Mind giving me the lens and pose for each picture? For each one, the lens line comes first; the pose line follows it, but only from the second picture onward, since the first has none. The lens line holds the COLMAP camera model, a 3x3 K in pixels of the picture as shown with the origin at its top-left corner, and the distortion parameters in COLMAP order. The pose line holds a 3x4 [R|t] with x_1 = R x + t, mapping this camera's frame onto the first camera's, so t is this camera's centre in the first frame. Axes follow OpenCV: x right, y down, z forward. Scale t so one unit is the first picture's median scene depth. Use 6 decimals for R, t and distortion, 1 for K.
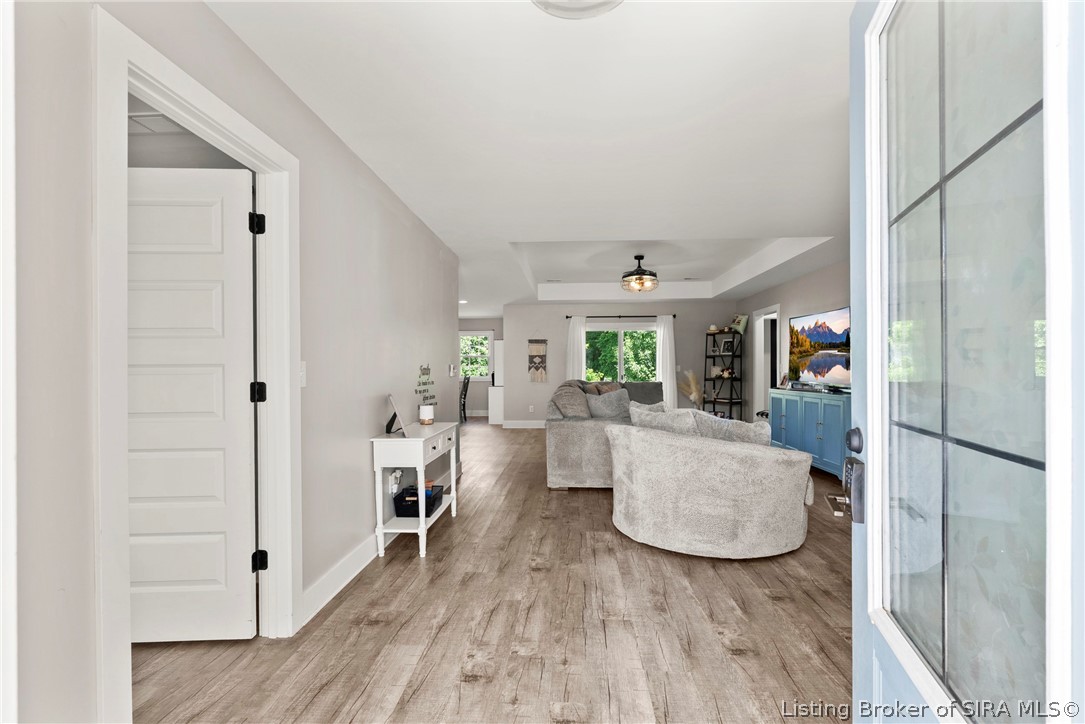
lens RADIAL K [[483.1, 0, 549.8], [0, 483.1, 368.8], [0, 0, 1]] dist [-0.005686, -0.000673]
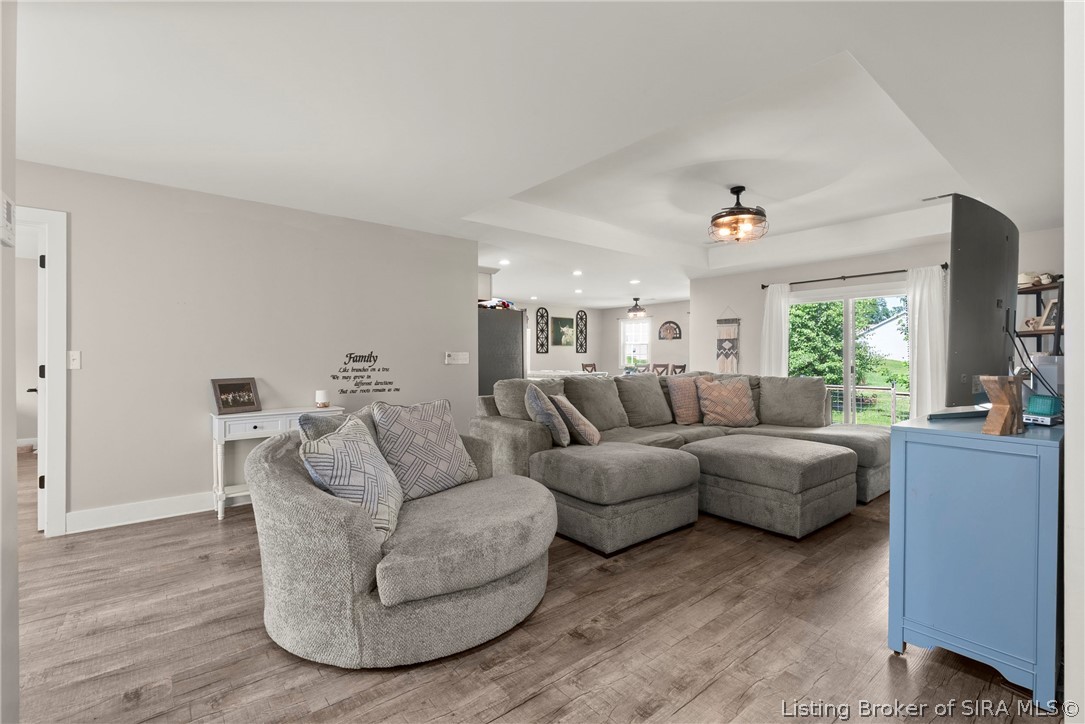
lens RADIAL K [[483.1, 0, 547.1], [0, 483.1, 359.2], [0, 0, 1]] dist [-0.005686, -0.000673]
pose [[0.681439, 0.008135, -0.731830, 1.215869], [-0.002189, 0.999956, 0.009077, -0.005783], [0.731872, -0.004583, 0.681427, 0.864580]]
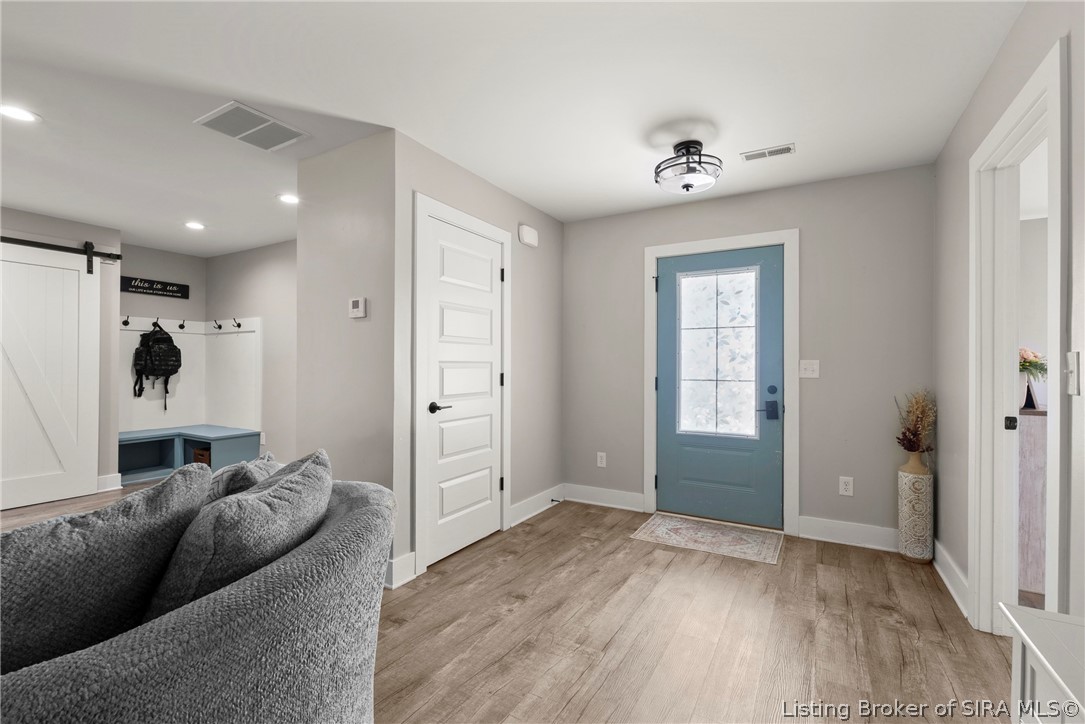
lens RADIAL K [[483.1, 0, 546.2], [0, 483.1, 366.3], [0, 0, 1]] dist [-0.005686, -0.000673]
pose [[-0.893583, 0.003157, 0.448886, -0.157857], [0.003237, 0.999995, -0.000589, 0.003380], [-0.448885, 0.000927, -0.893589, 1.496784]]
